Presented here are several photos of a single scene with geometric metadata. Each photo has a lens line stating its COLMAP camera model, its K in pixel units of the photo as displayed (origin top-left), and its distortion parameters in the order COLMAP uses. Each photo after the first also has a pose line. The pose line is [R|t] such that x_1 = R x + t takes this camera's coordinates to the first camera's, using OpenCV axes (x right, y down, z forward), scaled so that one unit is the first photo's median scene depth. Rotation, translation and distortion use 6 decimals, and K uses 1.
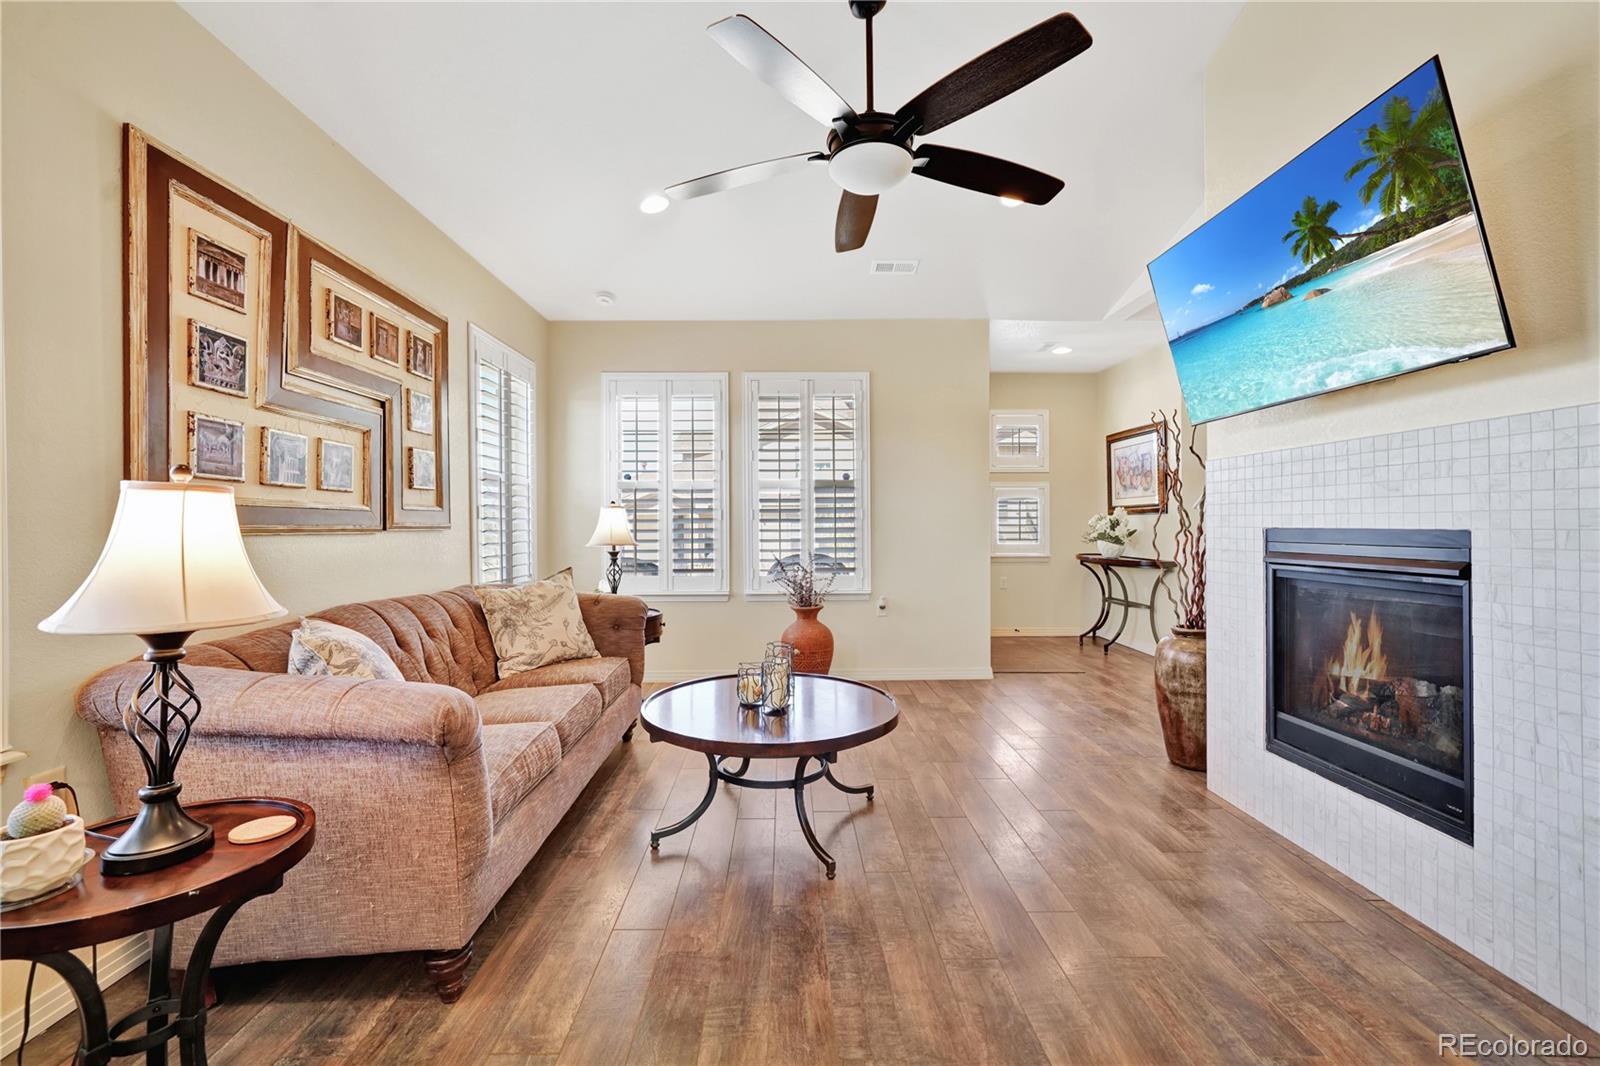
lens RADIAL K [[672.2, 0, 802.4], [0, 672.2, 519.2], [0, 0, 1]] dist [-0.000700, 0.003153]
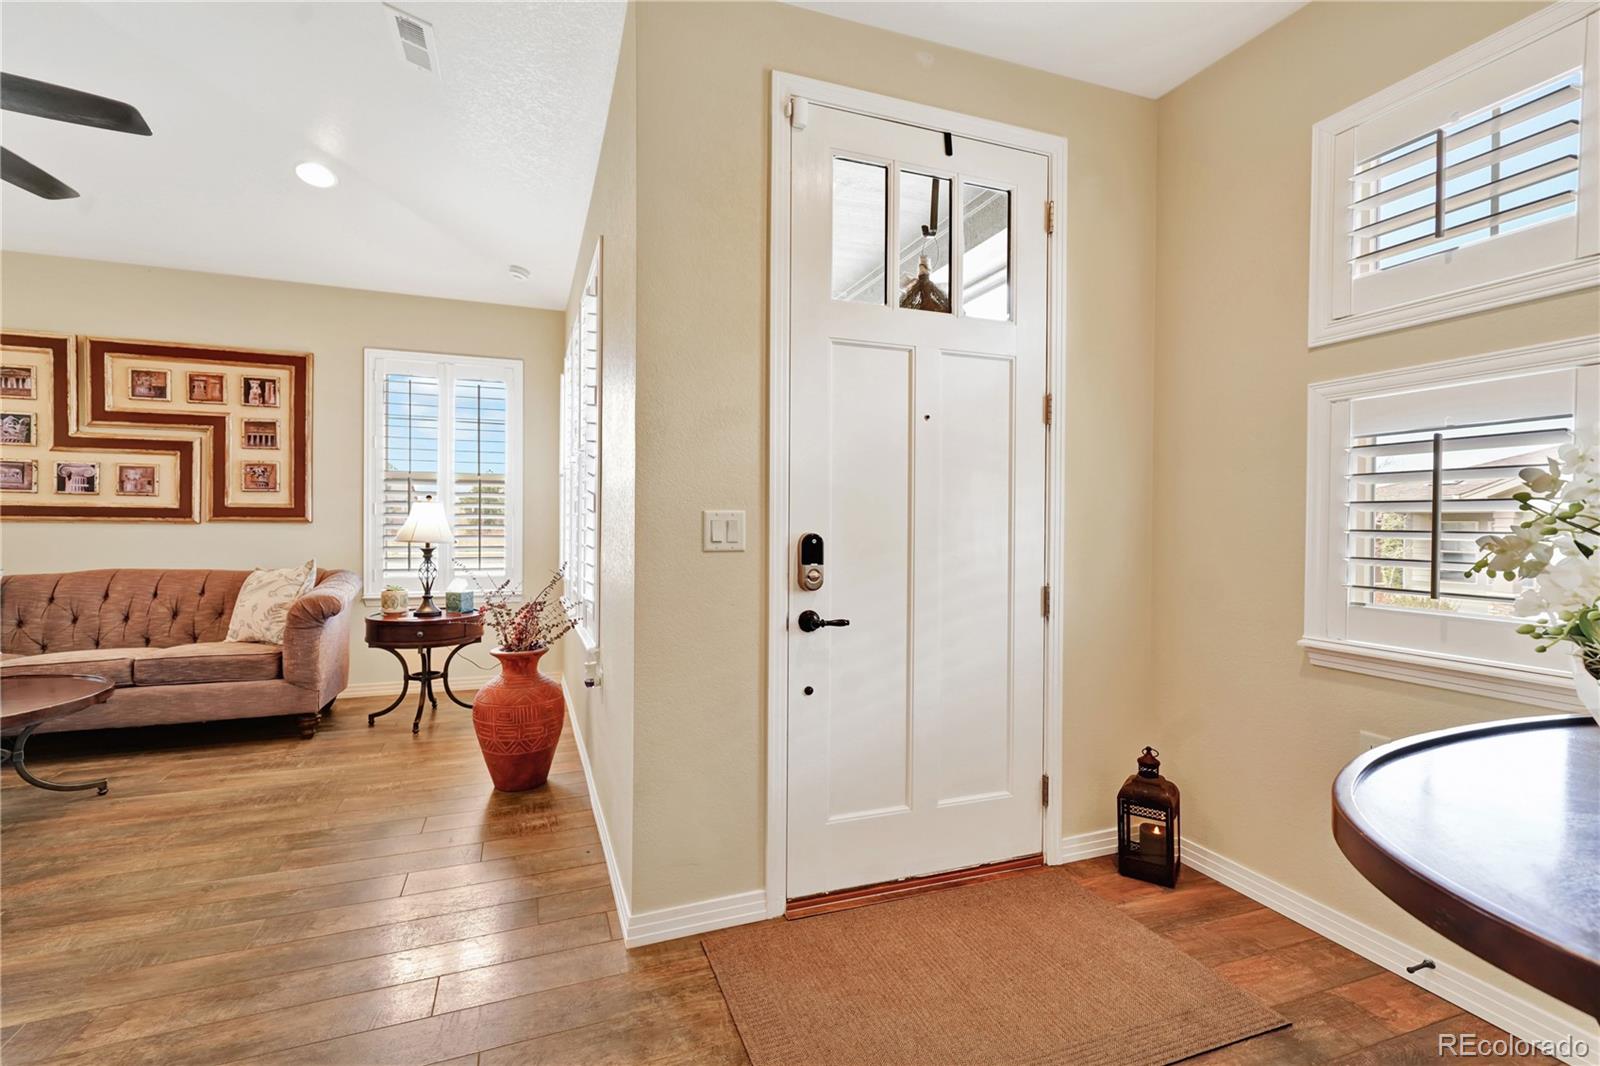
lens RADIAL K [[708.9, 0, 798.5], [0, 708.9, 524.8], [0, 0, 1]] dist [0.022843, -0.002117]
pose [[0.304854, 0.003314, -0.952393, 1.602669], [-0.001317, 0.999994, 0.003058, 0.021771], [0.952398, 0.000322, 0.304857, 2.292578]]
